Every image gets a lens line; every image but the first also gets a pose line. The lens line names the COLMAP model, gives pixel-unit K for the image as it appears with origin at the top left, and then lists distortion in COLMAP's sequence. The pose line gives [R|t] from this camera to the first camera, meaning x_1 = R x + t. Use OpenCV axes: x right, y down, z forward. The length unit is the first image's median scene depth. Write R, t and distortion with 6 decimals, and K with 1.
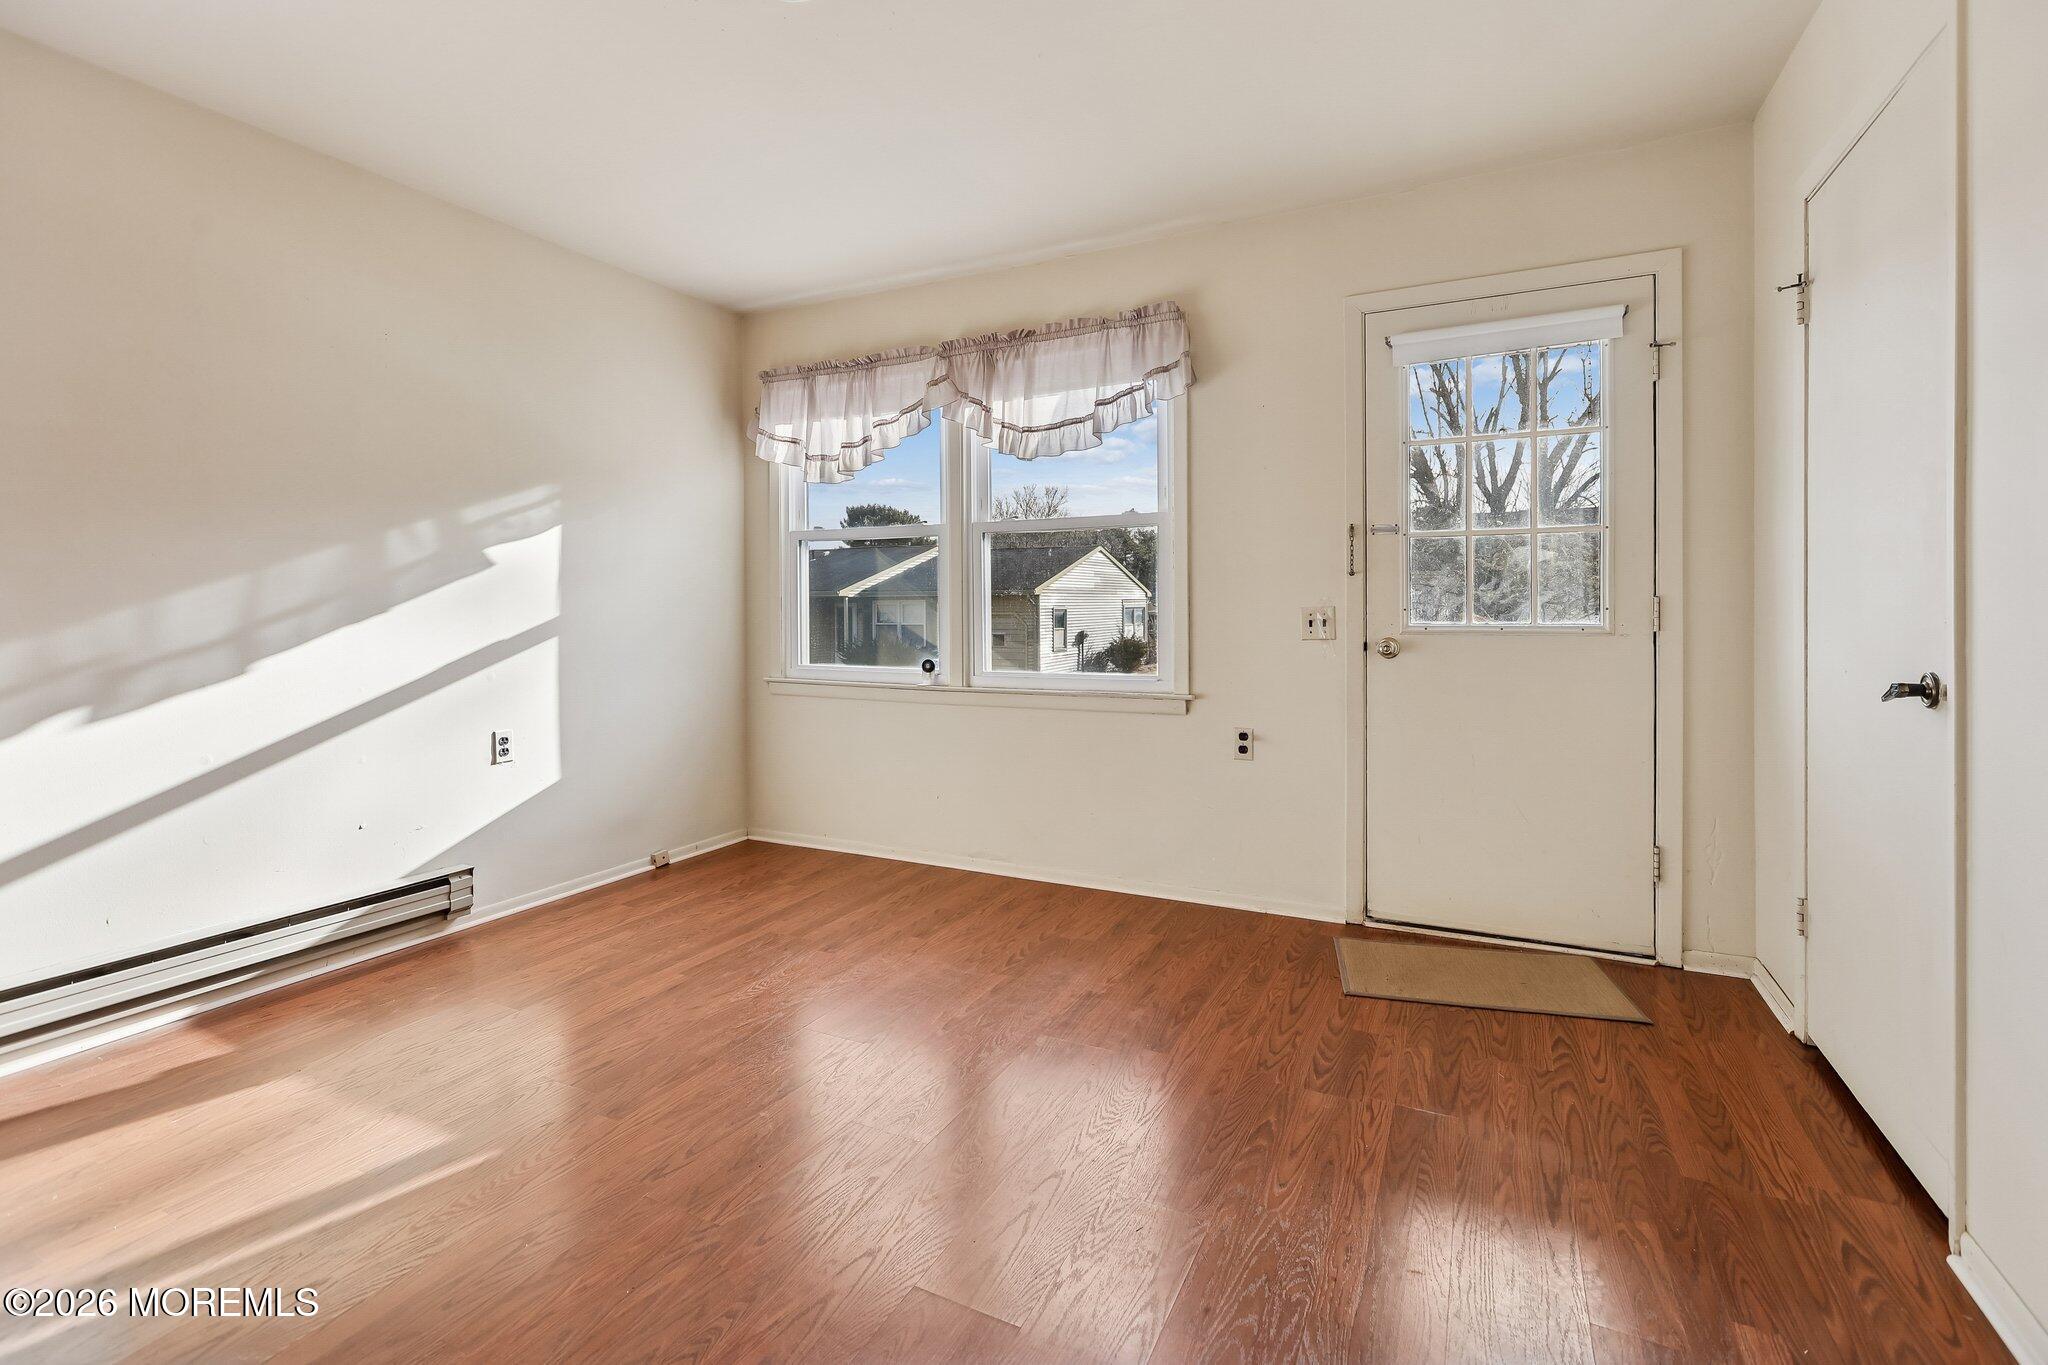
lens RADIAL K [[928.6, 0, 1022.6], [0, 928.6, 614.2], [0, 0, 1]] dist [0.003577, 0.000115]
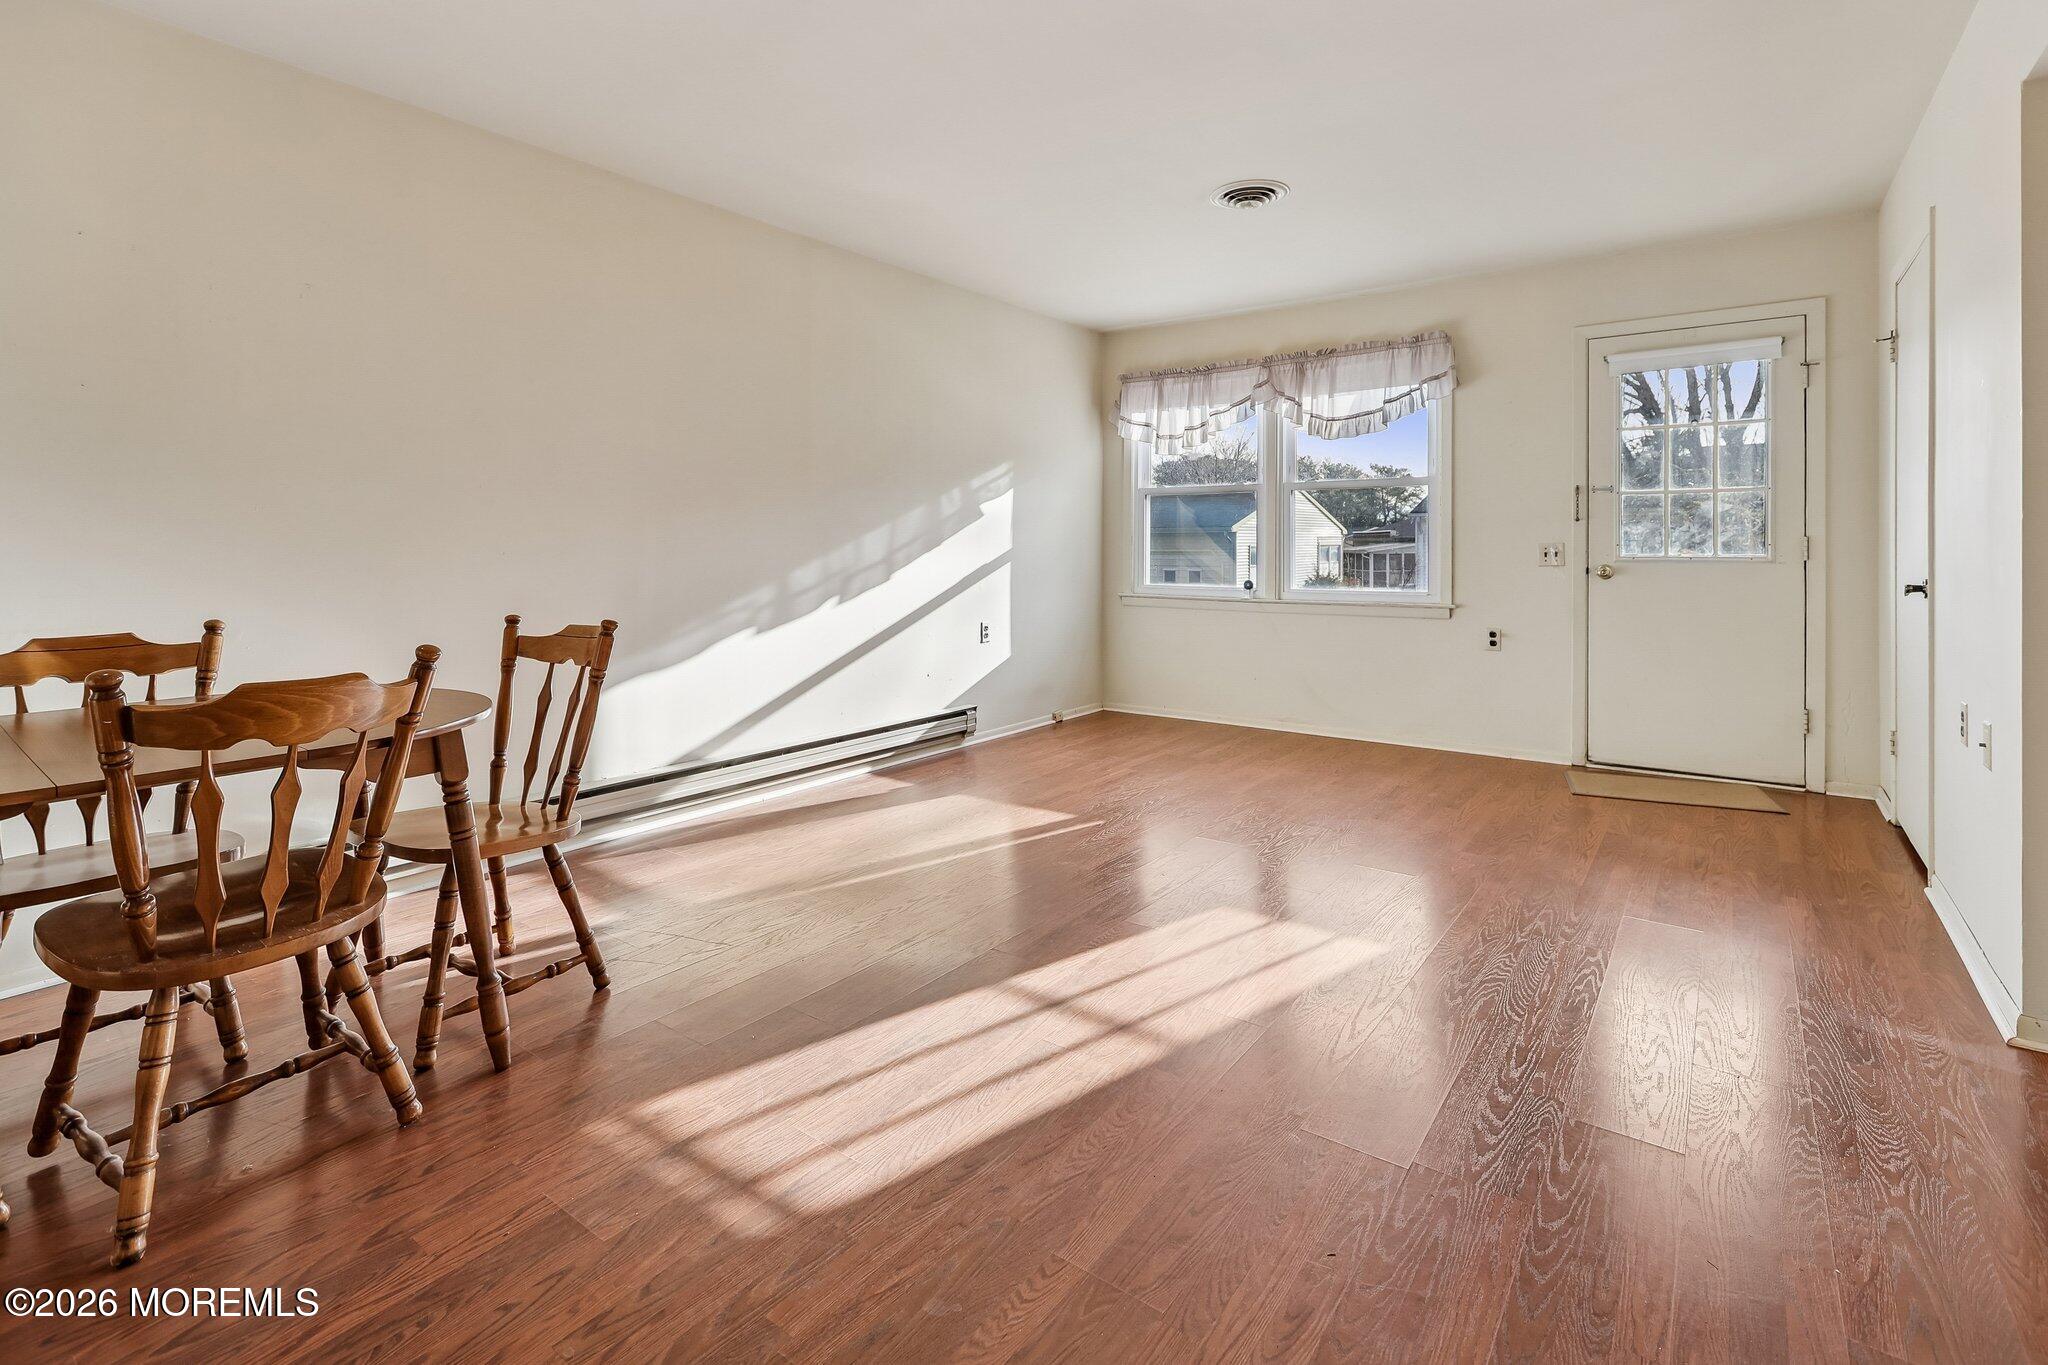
lens RADIAL K [[957.6, 0, 1034.3], [0, 957.6, 555.8], [0, 0, 1]] dist [0.010639, 0.000597]
pose [[0.986327, 0.004031, -0.164748, -0.208993], [-0.003360, 0.999985, 0.004348, 0.007547], [0.164763, -0.003735, 0.986326, -0.552226]]
